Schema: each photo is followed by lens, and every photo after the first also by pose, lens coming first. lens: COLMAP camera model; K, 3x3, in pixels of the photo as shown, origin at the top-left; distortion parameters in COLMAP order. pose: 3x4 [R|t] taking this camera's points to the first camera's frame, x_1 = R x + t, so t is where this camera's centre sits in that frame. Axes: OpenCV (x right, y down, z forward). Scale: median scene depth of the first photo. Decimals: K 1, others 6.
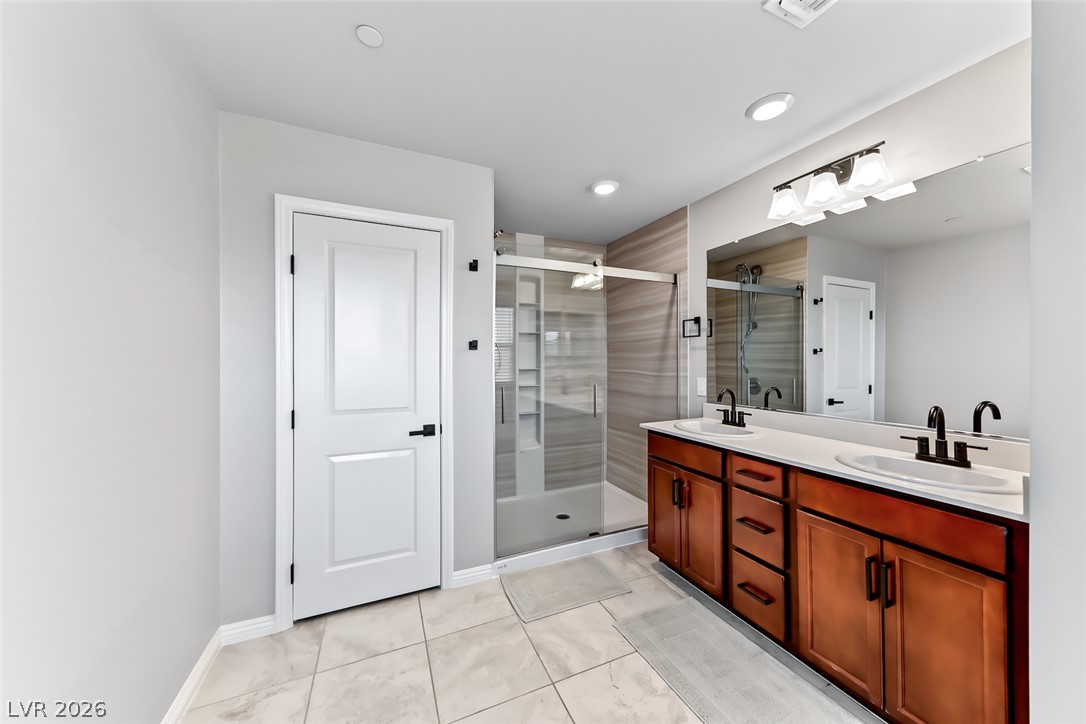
lens RADIAL K [[376.7, 0, 541.0], [0, 376.7, 360.4], [0, 0, 1]] dist [0.005824, 0.000157]
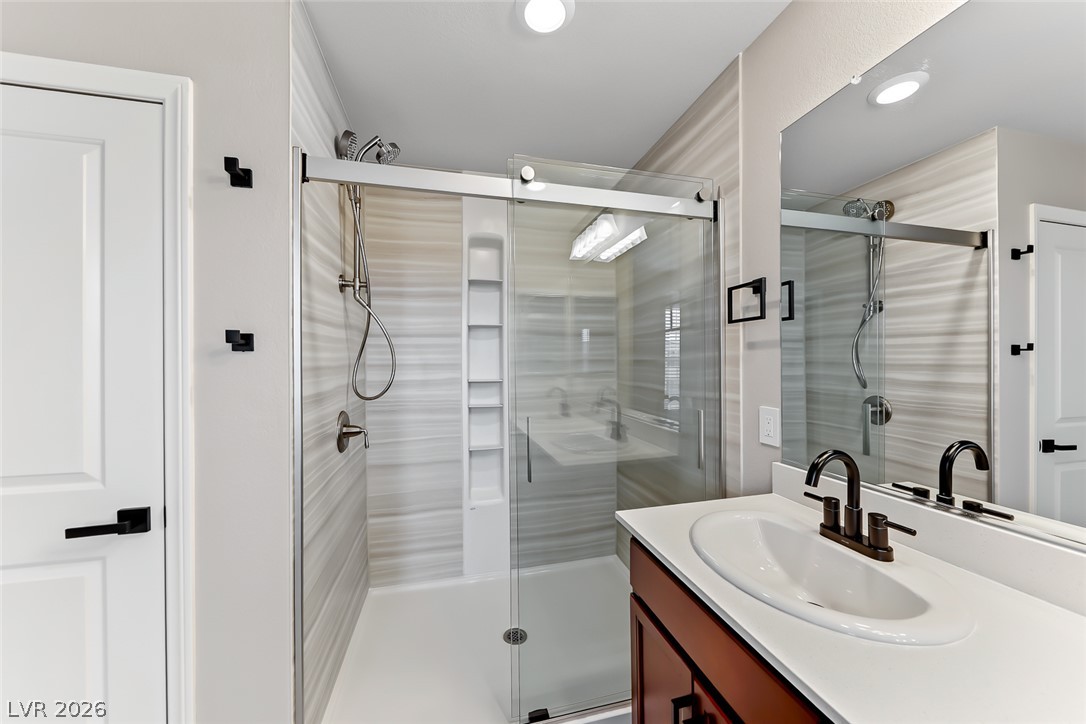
lens RADIAL K [[382.4, 0, 539.3], [0, 382.4, 357.6], [0, 0, 1]] dist [0.003020, 0.000053]
pose [[0.984592, -0.003341, -0.174834, 0.237846], [0.001592, 0.999947, -0.010142, -0.011891], [0.174859, 0.009708, 0.984546, 0.502864]]
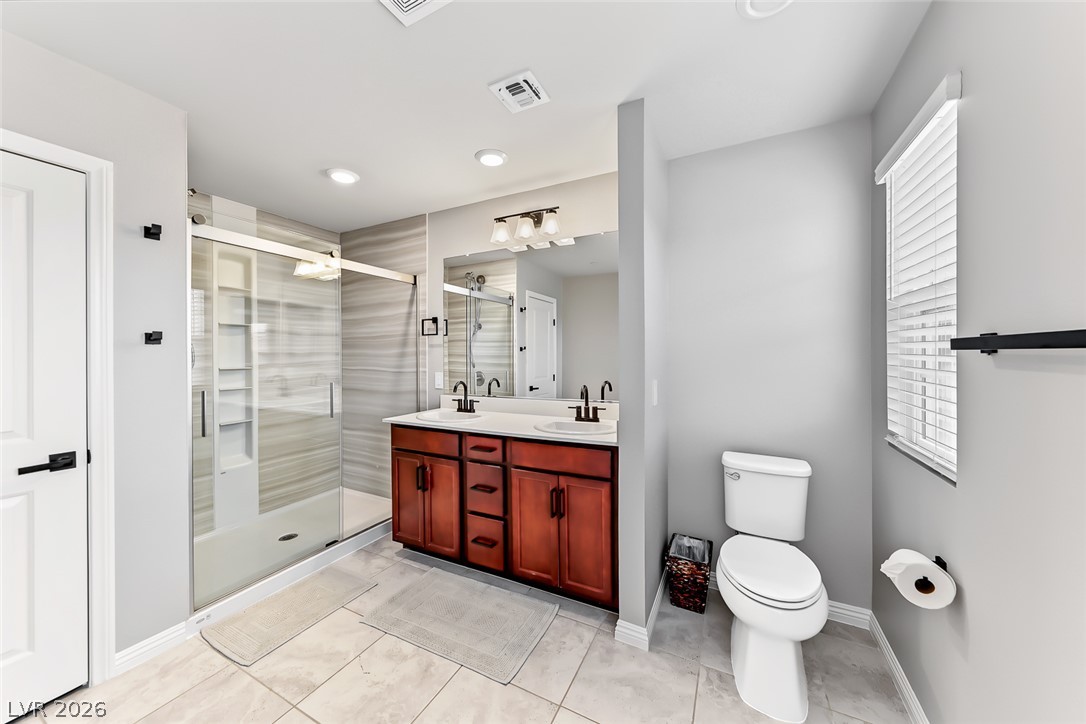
lens RADIAL K [[382.4, 0, 539.3], [0, 382.4, 357.6], [0, 0, 1]] dist [0.003020, 0.000053]
pose [[0.780371, -0.006703, 0.625281, -0.048308], [0.005190, 0.999978, 0.004242, -0.000651], [-0.625295, -0.000065, 0.780388, -0.062493]]
